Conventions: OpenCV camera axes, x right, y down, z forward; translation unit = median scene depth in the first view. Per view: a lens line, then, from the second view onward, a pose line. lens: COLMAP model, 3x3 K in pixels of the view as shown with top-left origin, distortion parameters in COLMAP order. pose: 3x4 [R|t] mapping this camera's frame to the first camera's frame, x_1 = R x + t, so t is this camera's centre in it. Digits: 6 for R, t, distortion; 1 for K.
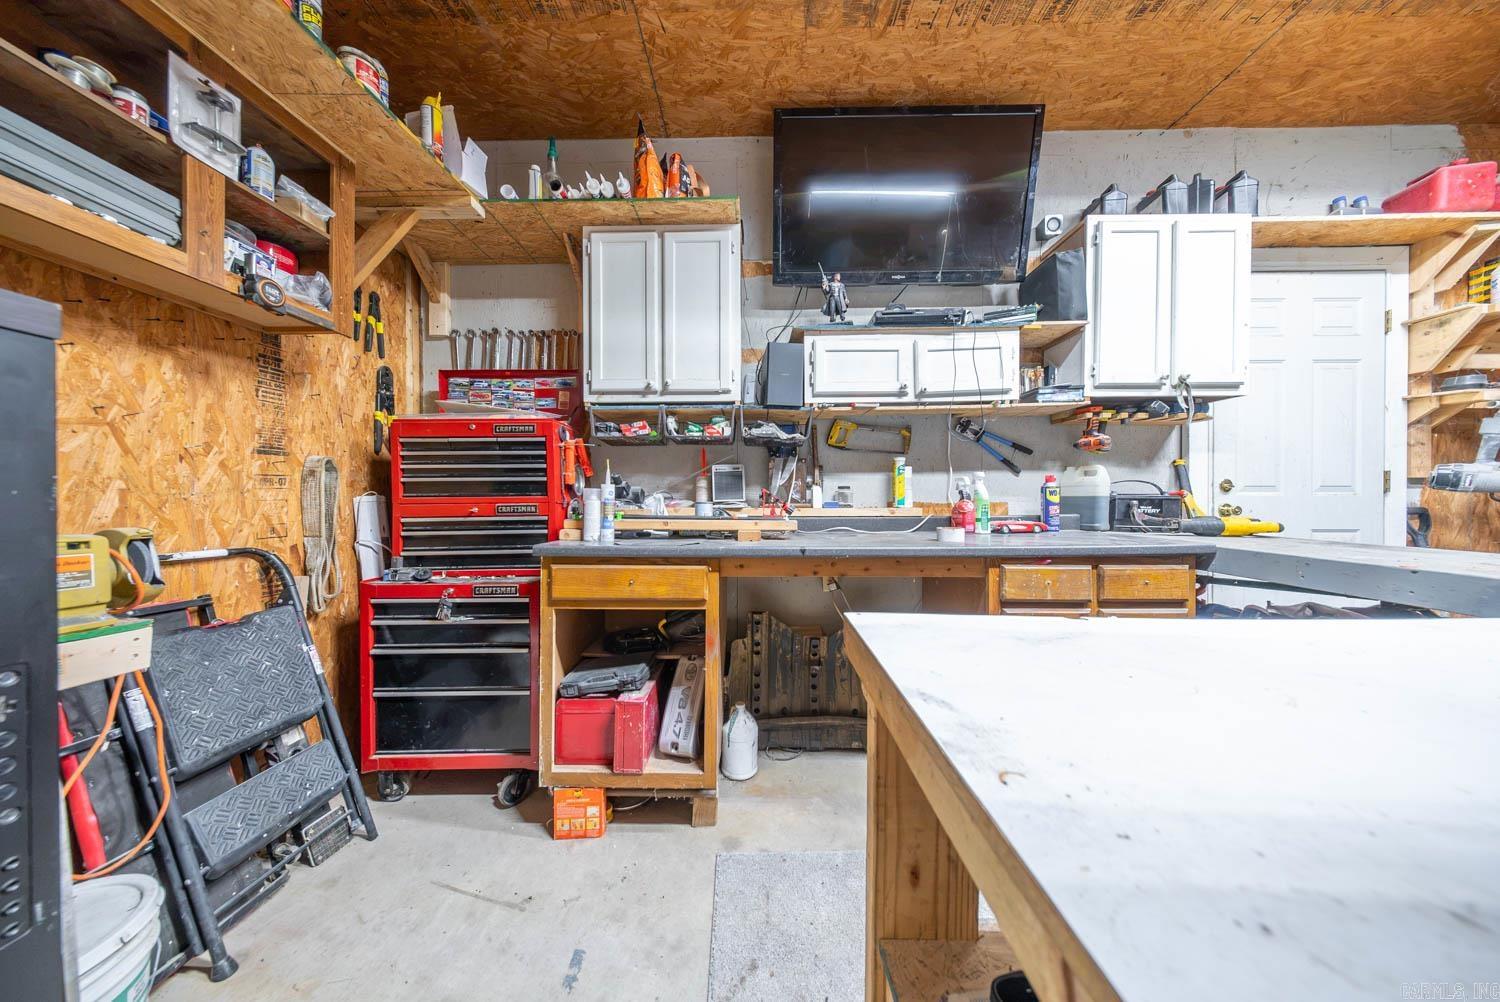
lens RADIAL K [[442.9, 0, 753.5], [0, 442.9, 501.5], [0, 0, 1]] dist [0.003587, -0.000952]
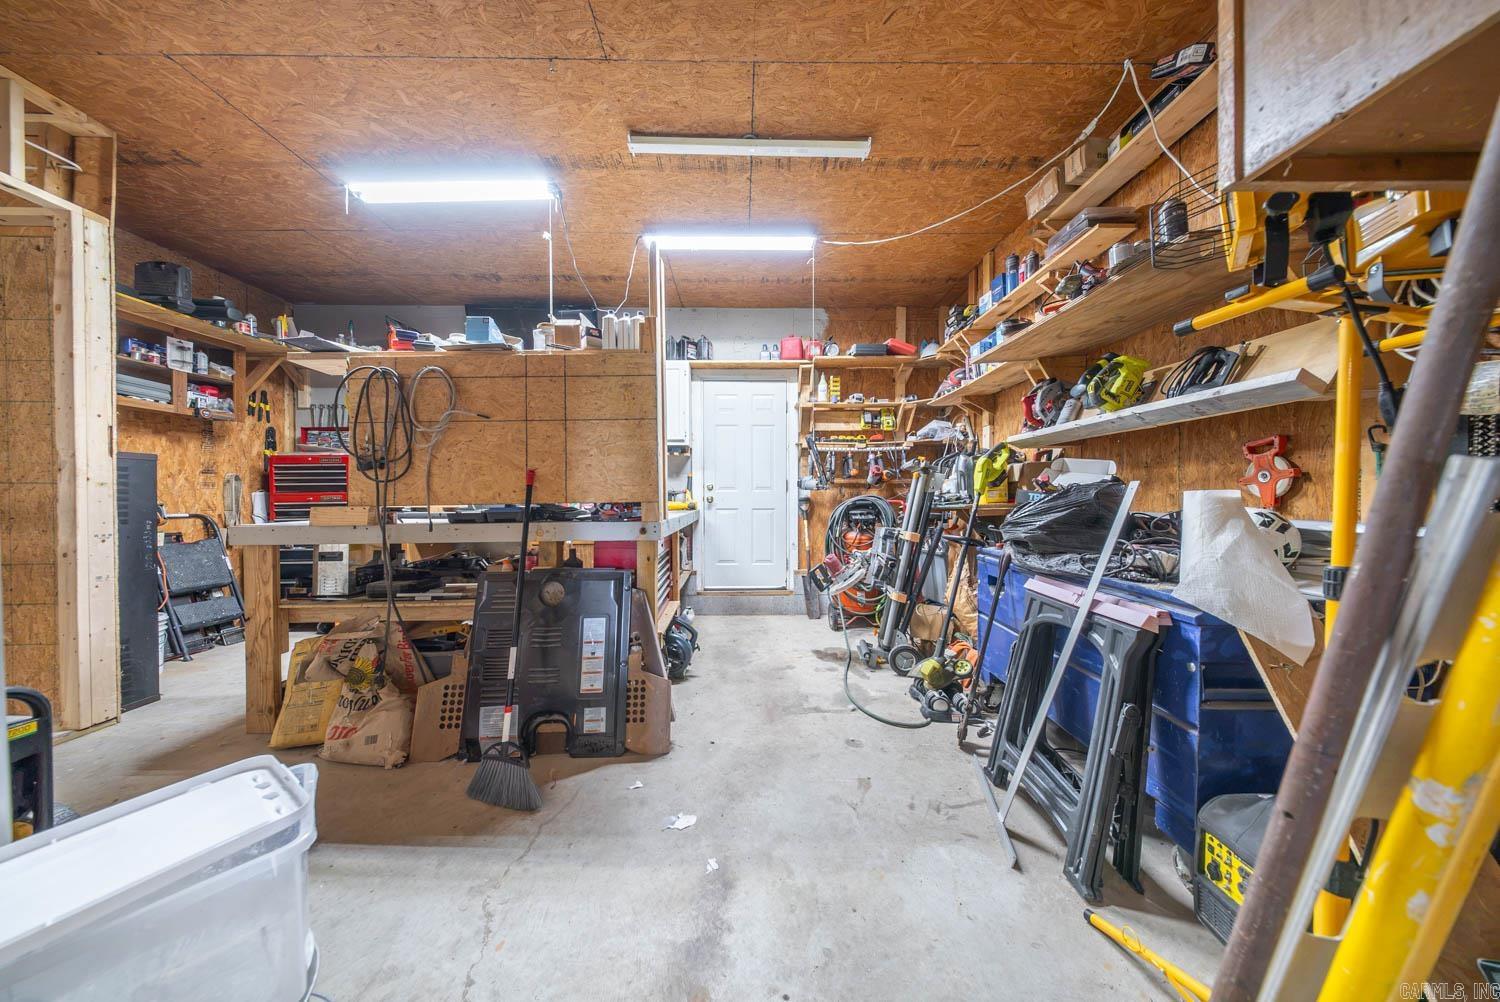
lens RADIAL K [[442.9, 0, 750.3], [0, 442.9, 501.5], [0, 0, 1]] dist [0.003587, -0.000952]
pose [[0.999351, -0.001559, 0.035994, 1.624662], [0.001455, 0.999995, 0.002905, 0.034445], [-0.035999, -0.002851, 0.999348, -1.390232]]
